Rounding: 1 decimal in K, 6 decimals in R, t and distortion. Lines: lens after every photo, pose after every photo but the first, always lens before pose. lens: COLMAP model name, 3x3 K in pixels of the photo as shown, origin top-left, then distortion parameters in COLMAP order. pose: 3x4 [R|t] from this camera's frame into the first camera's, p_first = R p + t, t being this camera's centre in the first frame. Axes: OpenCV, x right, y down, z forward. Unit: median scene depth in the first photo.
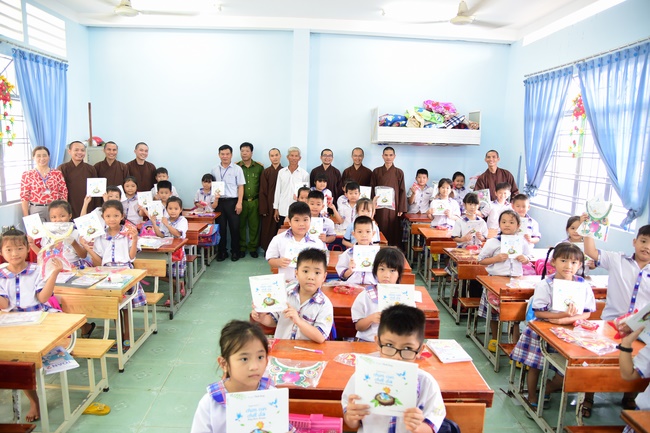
lens RADIAL K [[462.0, 0, 325.0], [0, 462.0, 216.5], [0, 0, 1]] dist [-0.094774, 0.063202]
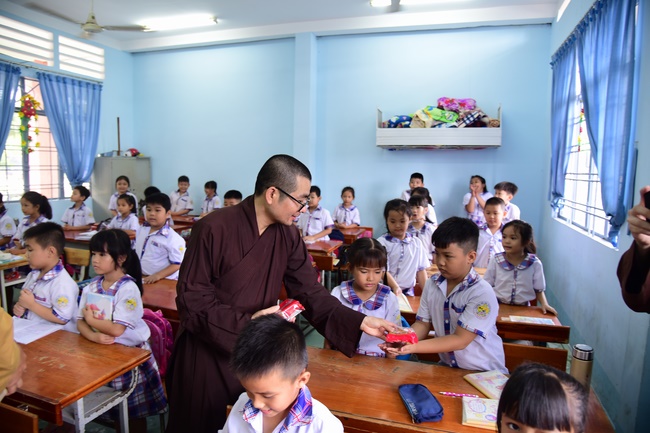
lens RADIAL K [[462.0, 0, 325.0], [0, 462.0, 216.5], [0, 0, 1]] dist [-0.094774, 0.063202]
pose [[0.934914, 0.023433, -0.354100, 0.339934], [-0.045587, 0.997481, -0.054352, 0.030696], [0.351934, 0.066957, 0.933627, 0.128161]]
